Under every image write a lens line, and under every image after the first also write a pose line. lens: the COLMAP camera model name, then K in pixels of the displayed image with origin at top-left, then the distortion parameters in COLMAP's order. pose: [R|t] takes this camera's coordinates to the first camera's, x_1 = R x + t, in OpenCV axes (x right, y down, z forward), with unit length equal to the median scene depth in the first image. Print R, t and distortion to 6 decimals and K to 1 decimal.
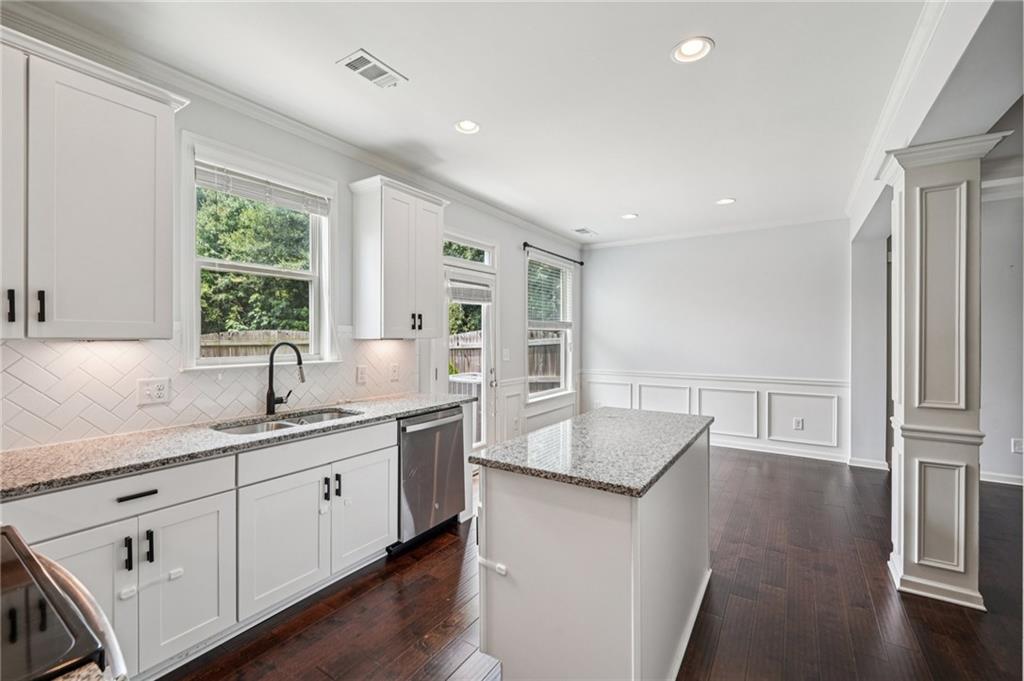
lens RADIAL K [[425.1, 0, 512.0], [0, 425.1, 340.5], [0, 0, 1]] dist [0.000408, -0.000276]
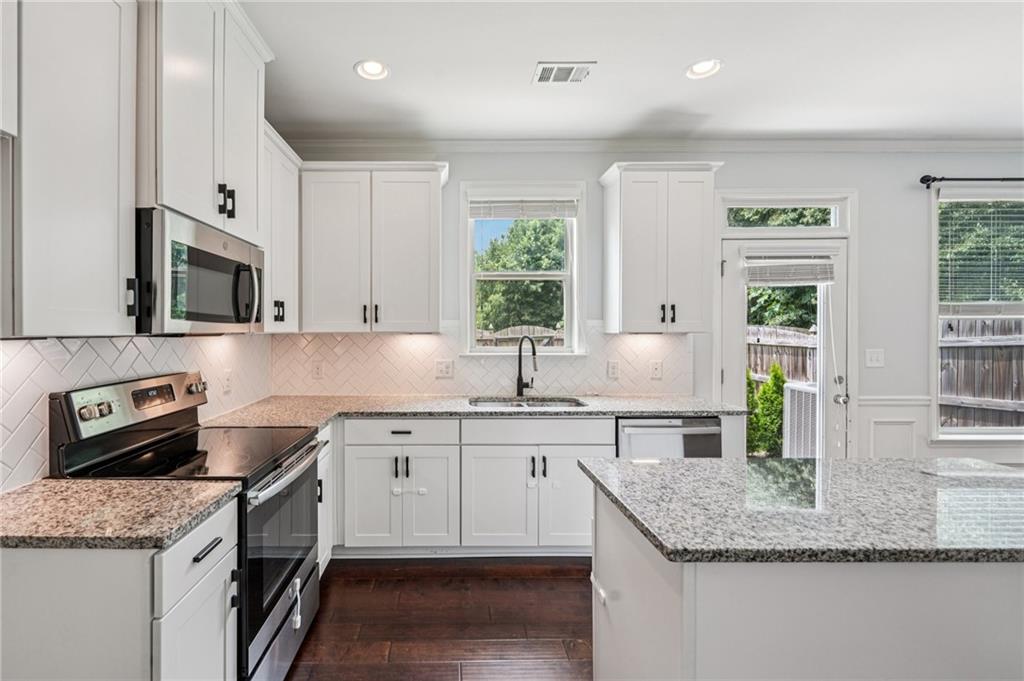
lens RADIAL K [[443.2, 0, 456.2], [0, 443.2, 337.7], [0, 0, 1]] dist [0.000558, -0.000060]
pose [[0.558271, 0.010231, -0.829596, 0.290995], [-0.005706, 0.999948, 0.008492, 0.000345], [0.829639, -0.000007, 0.558300, 0.126678]]
